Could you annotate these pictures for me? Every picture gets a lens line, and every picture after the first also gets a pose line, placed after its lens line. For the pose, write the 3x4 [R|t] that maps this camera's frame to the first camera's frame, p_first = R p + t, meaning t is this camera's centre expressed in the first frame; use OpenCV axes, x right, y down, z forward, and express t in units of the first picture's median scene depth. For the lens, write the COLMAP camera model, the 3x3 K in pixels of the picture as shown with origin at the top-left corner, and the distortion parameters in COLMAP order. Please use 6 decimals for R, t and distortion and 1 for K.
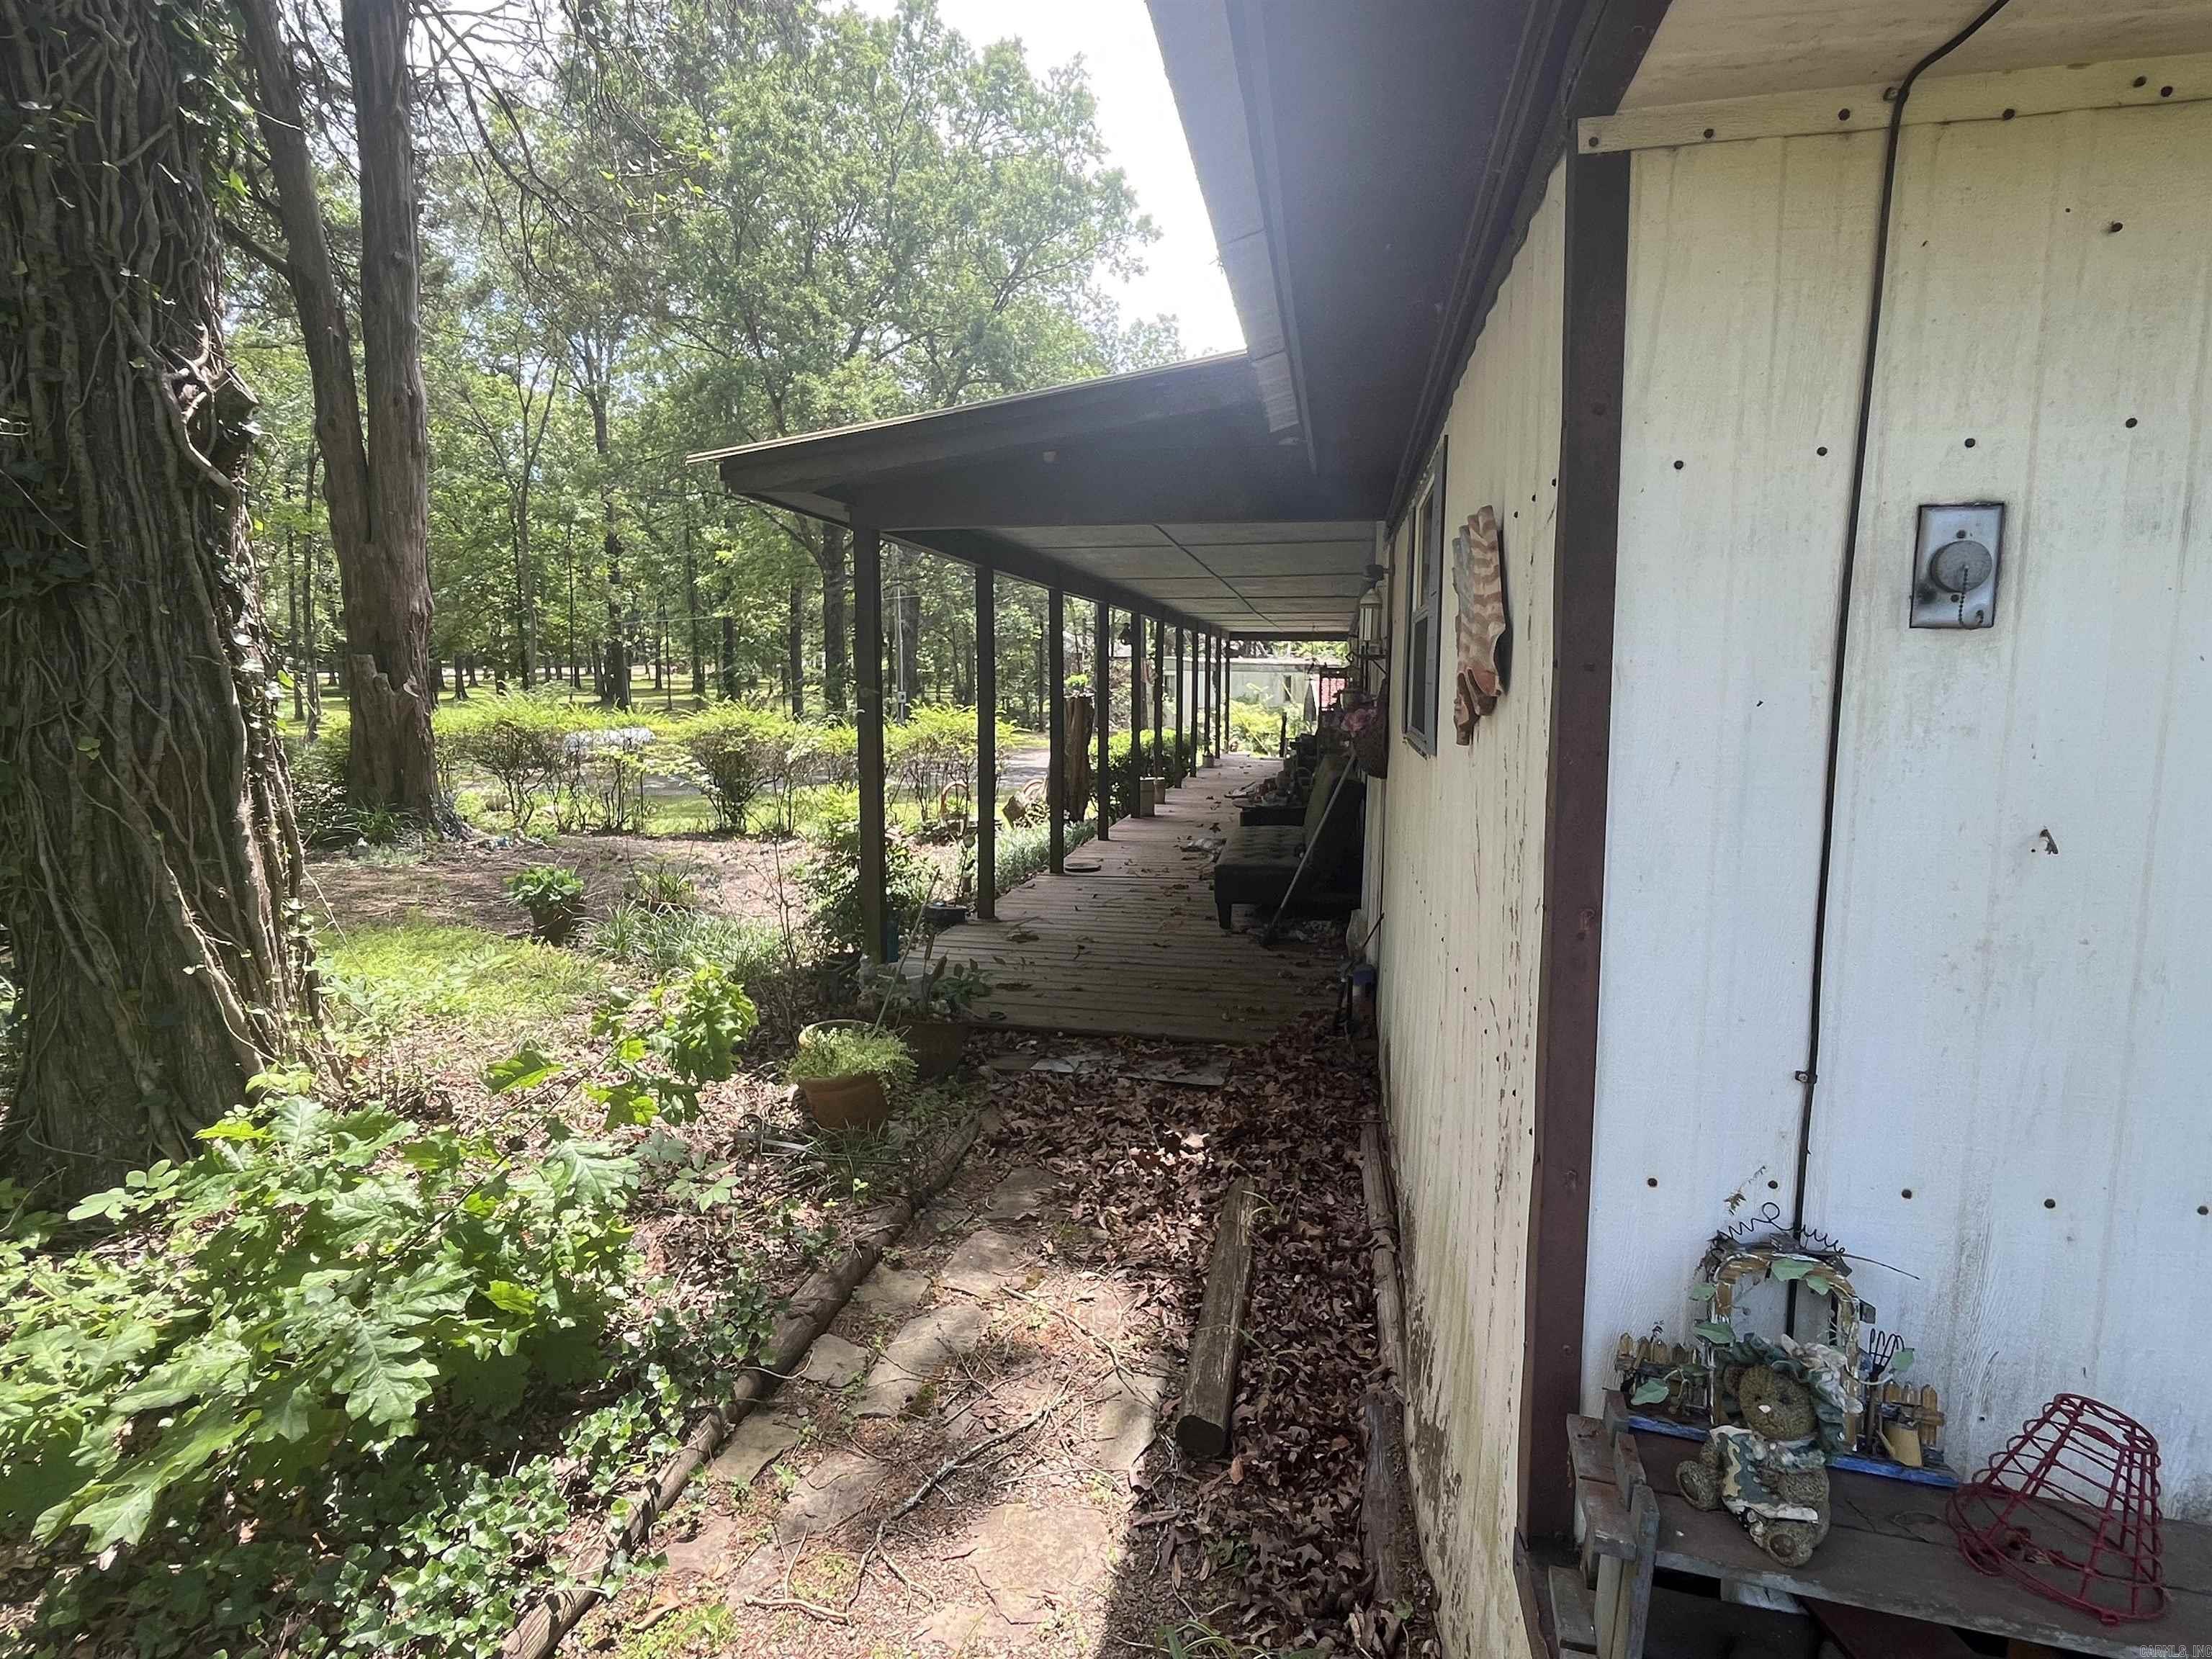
lens RADIAL K [[1147.6, 0, 1109.7], [0, 1147.6, 827.4], [0, 0, 1]] dist [-0.001531, -0.000408]
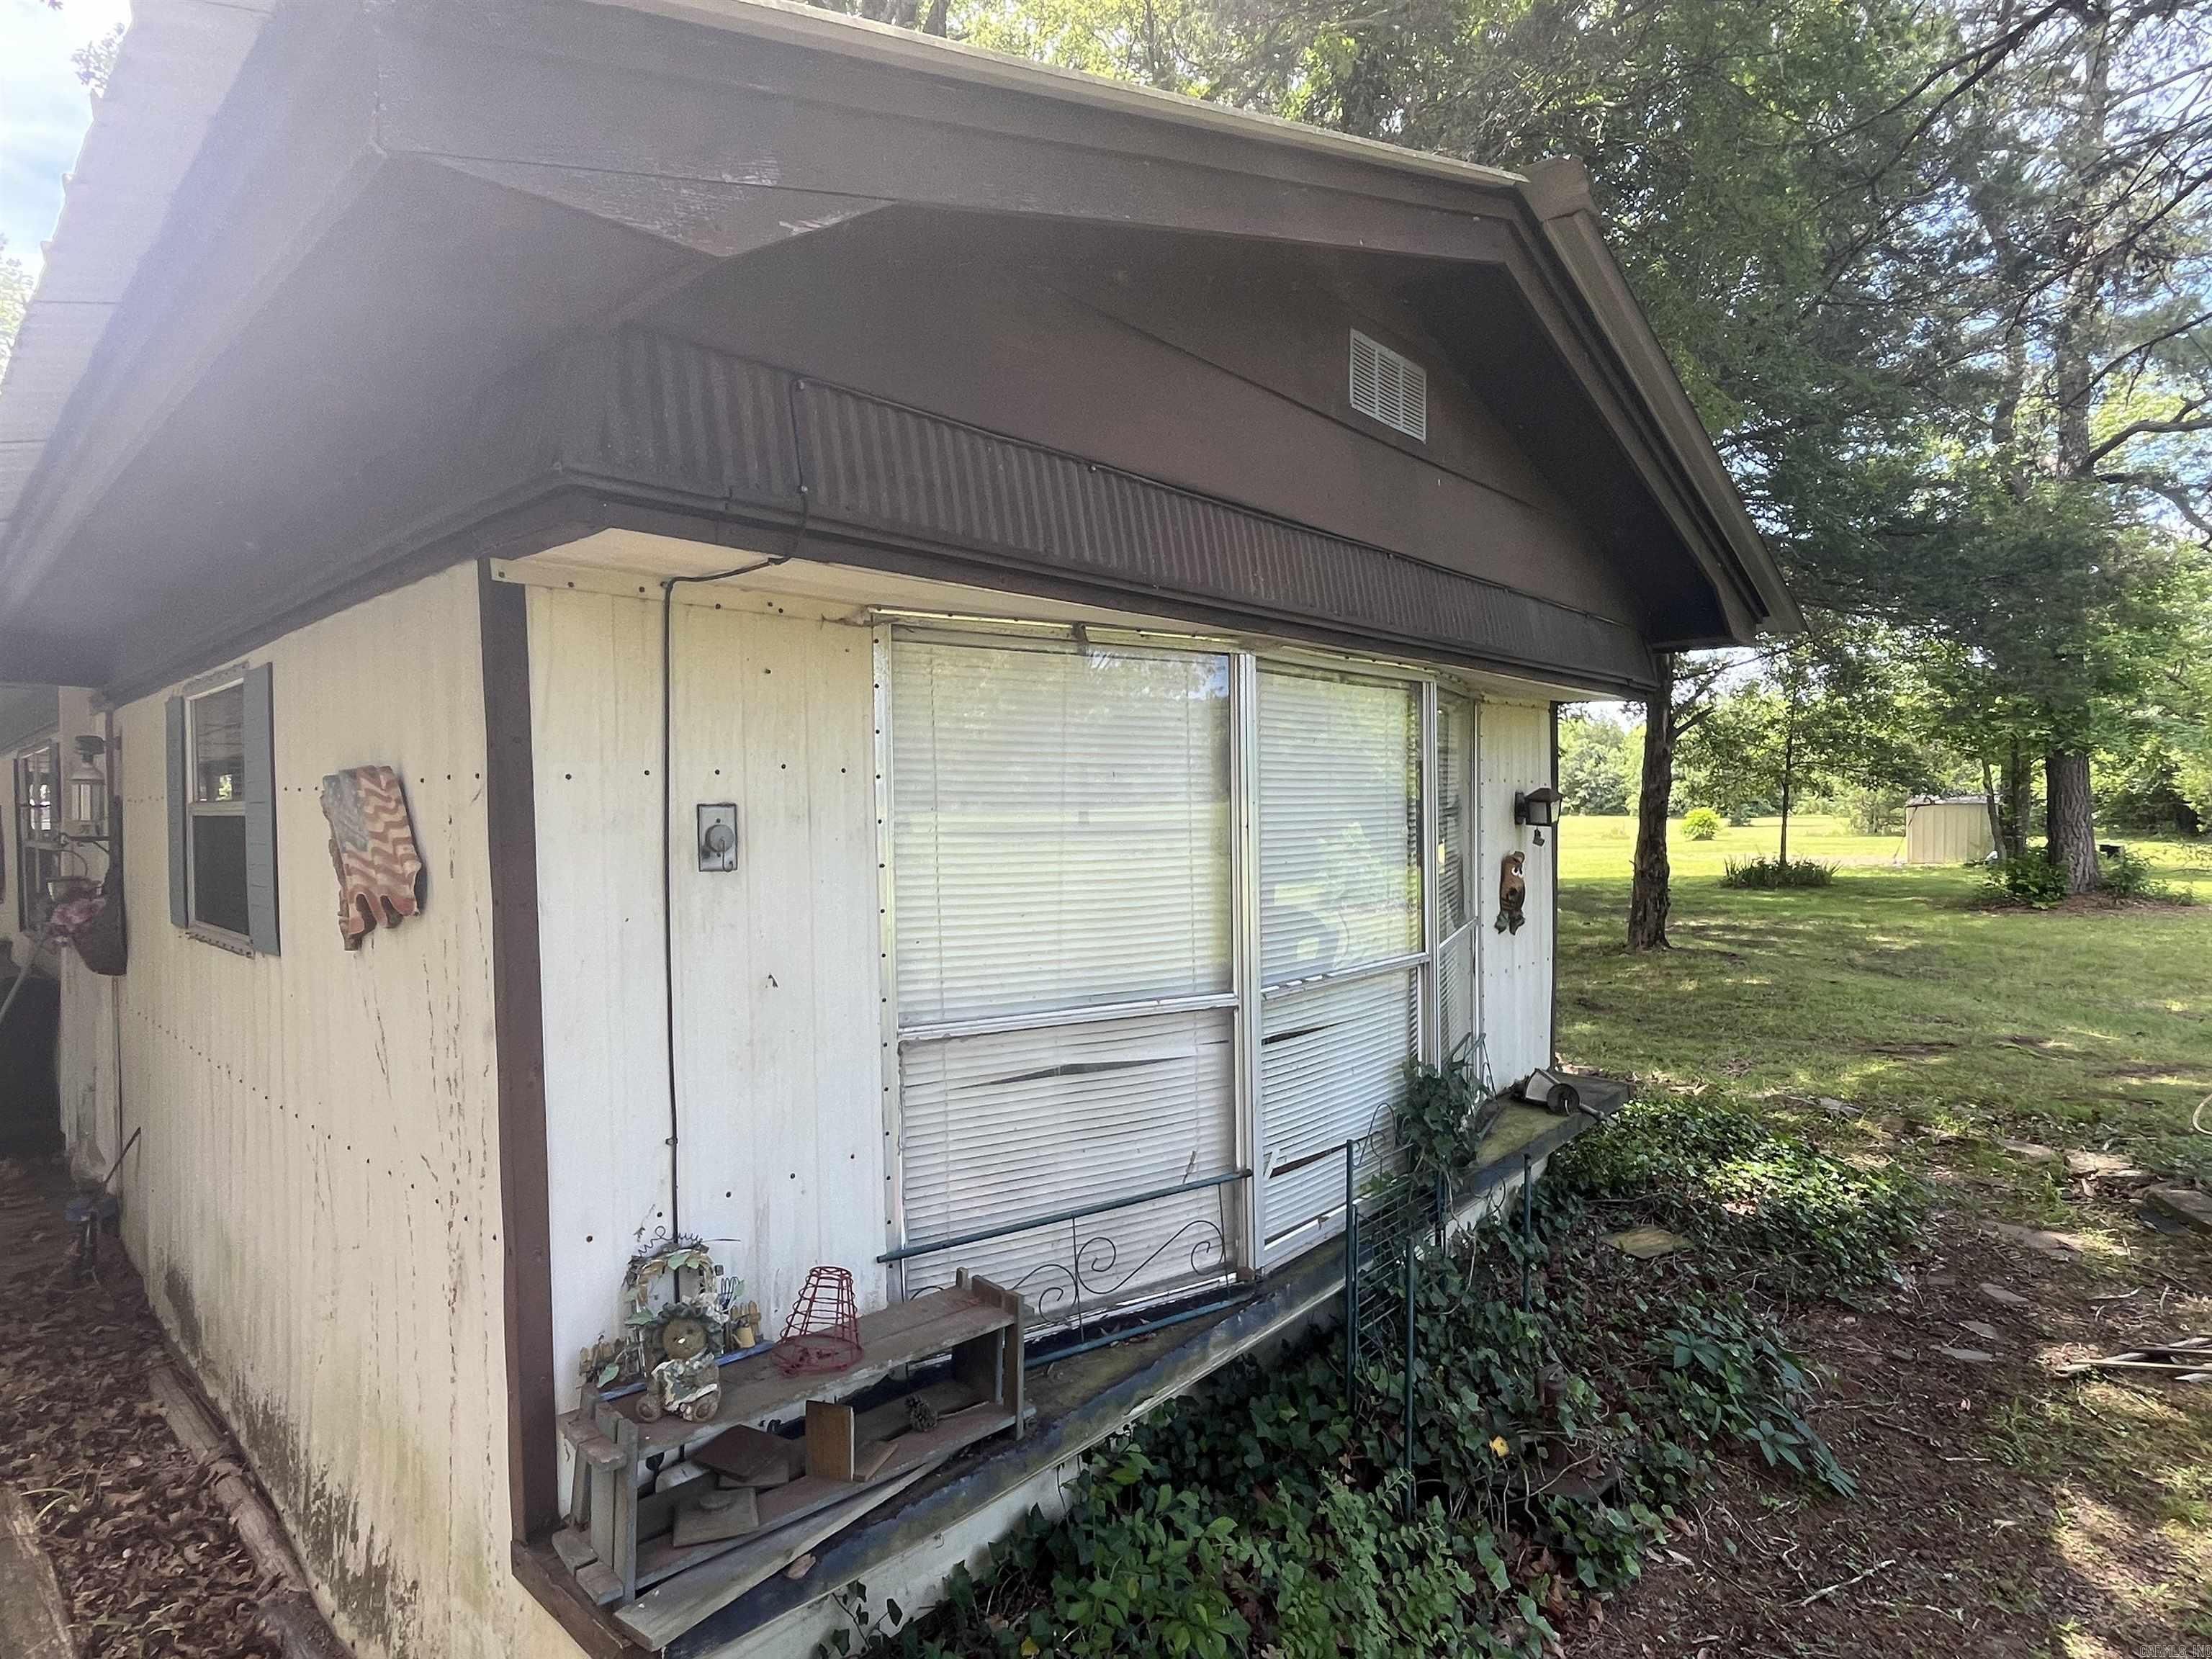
lens RADIAL K [[1147.6, 0, 1110.1], [0, 1147.6, 827.7], [0, 0, 1]] dist [-0.001531, -0.000408]
pose [[0.515475, -0.020725, 0.856654, -0.481753], [0.122367, 0.991242, -0.049650, -0.071759], [-0.848122, 0.130420, 0.513497, -0.450465]]
